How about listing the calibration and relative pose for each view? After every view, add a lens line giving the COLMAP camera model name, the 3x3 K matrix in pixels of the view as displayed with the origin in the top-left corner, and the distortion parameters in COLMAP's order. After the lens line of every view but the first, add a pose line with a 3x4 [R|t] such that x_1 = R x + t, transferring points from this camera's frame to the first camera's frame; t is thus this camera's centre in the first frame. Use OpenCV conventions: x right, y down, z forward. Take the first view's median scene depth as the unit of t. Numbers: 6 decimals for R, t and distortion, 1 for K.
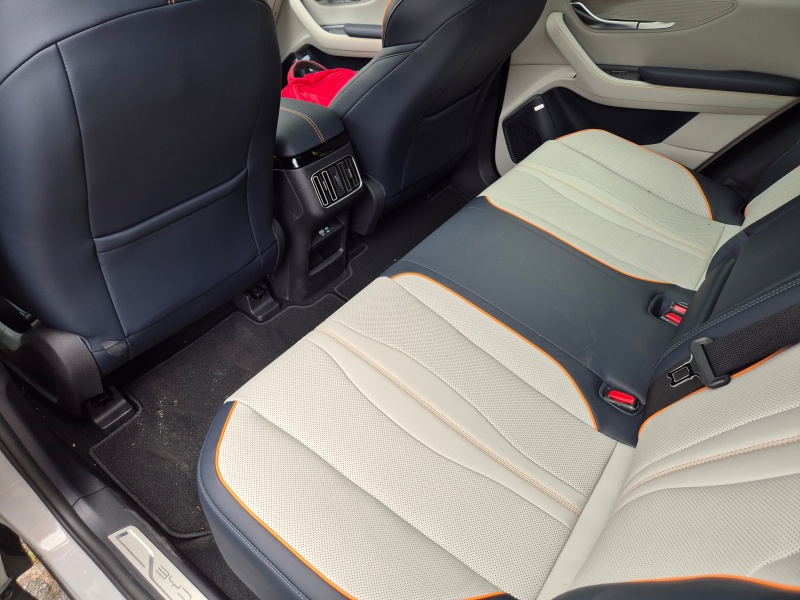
lens RADIAL K [[541.1, 0, 385.0], [0, 541.1, 294.9], [0, 0, 1]] dist [0.083316, -0.061967]
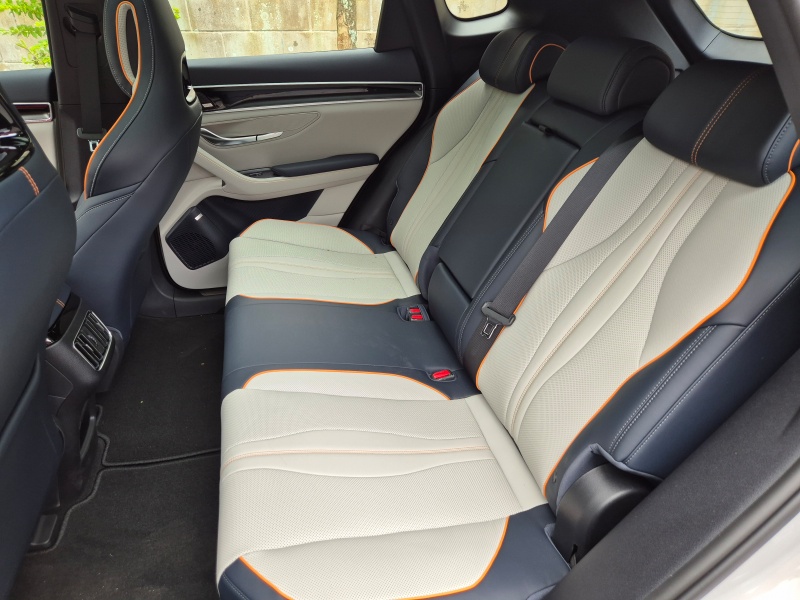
lens RADIAL K [[542.0, 0, 384.2], [0, 542.0, 303.7], [0, 0, 1]] dist [0.071655, -0.053973]
pose [[0.636527, -0.374252, 0.674365, -0.363456], [0.475075, 0.879061, 0.039434, -0.067165], [-0.607566, 0.295273, 0.737345, 0.012484]]
